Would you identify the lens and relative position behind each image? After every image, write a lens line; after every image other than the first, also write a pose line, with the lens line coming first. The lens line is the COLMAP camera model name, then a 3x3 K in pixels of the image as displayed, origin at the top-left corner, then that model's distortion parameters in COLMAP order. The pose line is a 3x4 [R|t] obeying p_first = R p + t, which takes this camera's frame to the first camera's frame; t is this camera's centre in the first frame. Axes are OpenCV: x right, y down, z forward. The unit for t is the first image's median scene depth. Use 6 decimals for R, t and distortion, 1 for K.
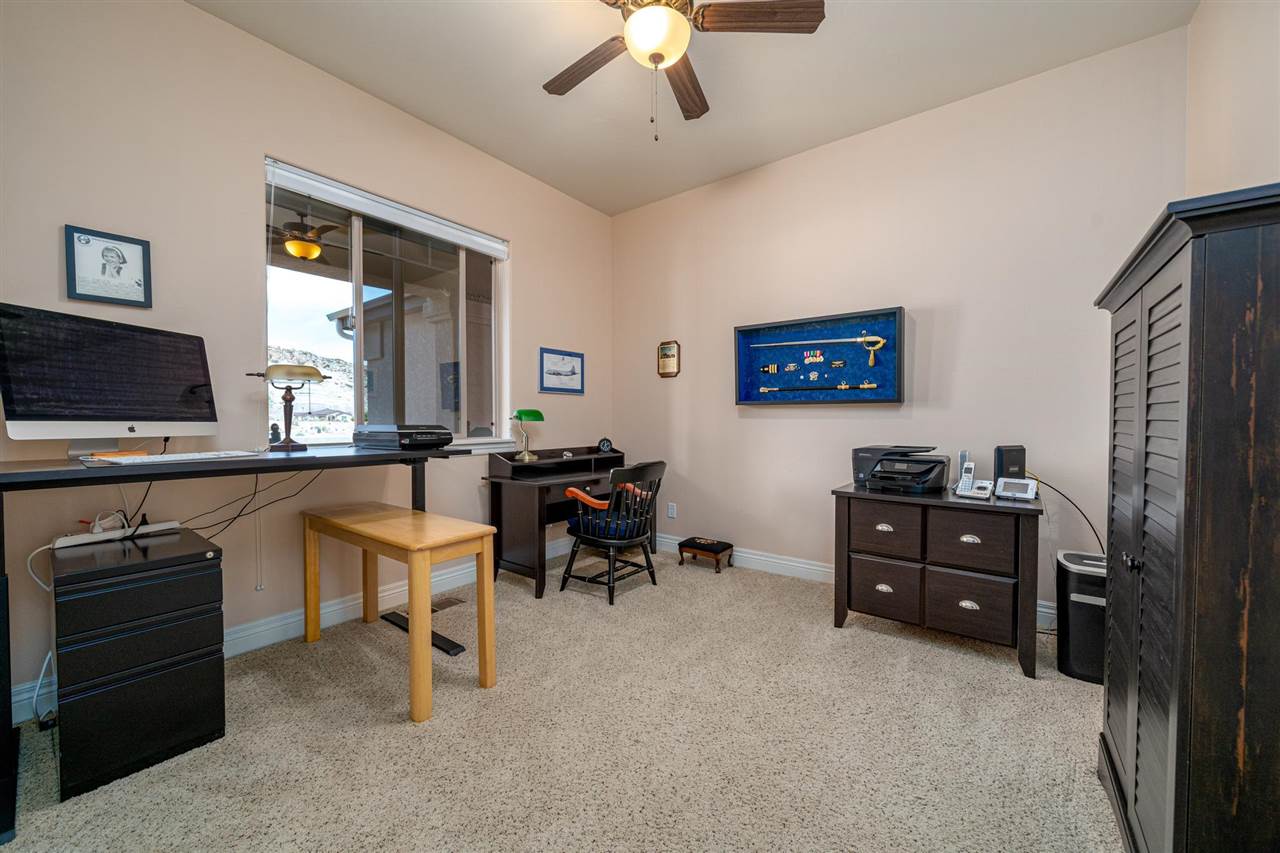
lens RADIAL K [[480.2, 0, 639.3], [0, 480.2, 427.1], [0, 0, 1]] dist [-0.003418, 0.000031]
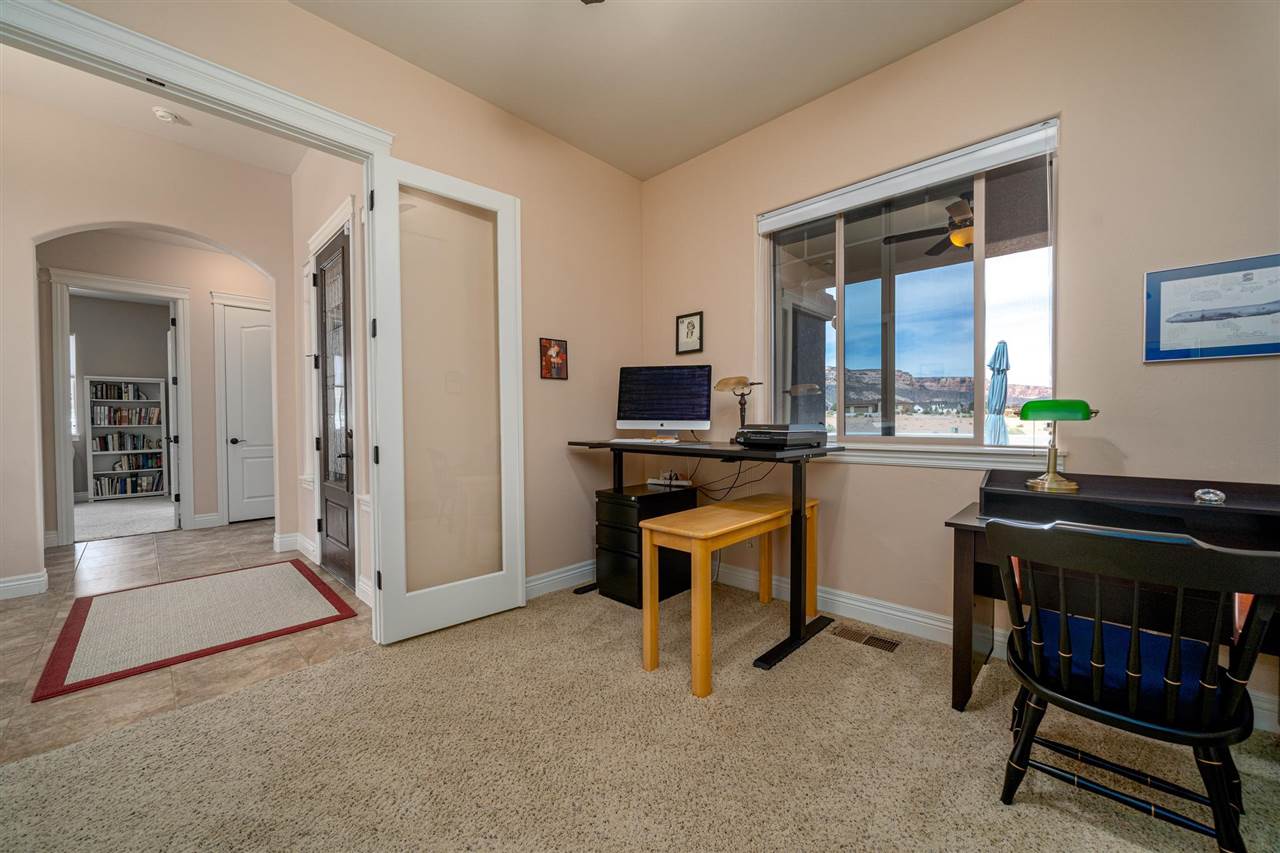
lens RADIAL K [[480.2, 0, 639.3], [0, 480.2, 427.1], [0, 0, 1]] dist [-0.003418, 0.000031]
pose [[-0.108836, 0.015768, -0.993935, 0.561570], [-0.010436, 0.999801, 0.017004, -0.012692], [0.994005, 0.012223, -0.108650, 0.836151]]
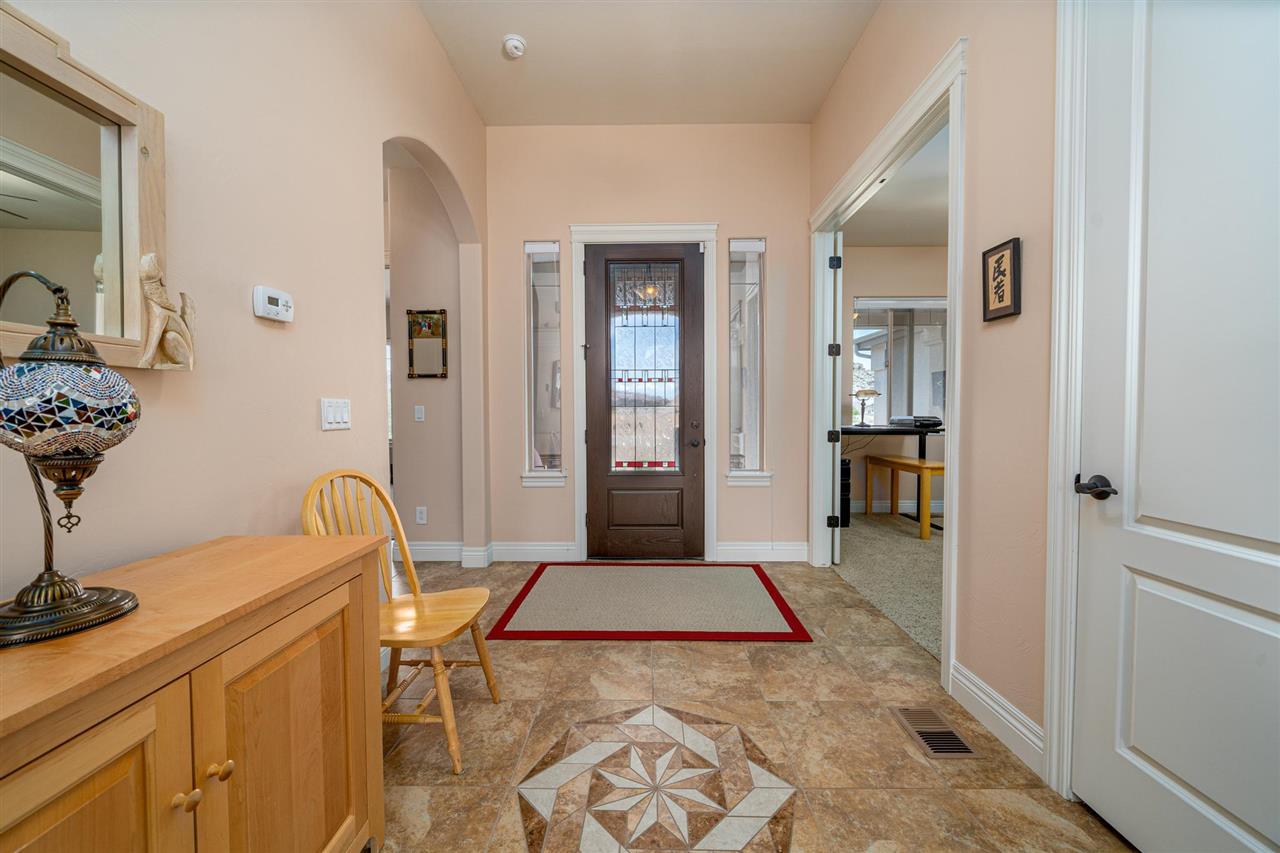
lens RADIAL K [[480.2, 0, 639.3], [0, 480.2, 427.1], [0, 0, 1]] dist [-0.003418, 0.000031]
pose [[0.596553, 0.021541, -0.802284, 0.452036], [-0.011216, 0.999766, 0.018504, 0.018065], [0.802495, -0.002040, 0.596655, -1.176671]]
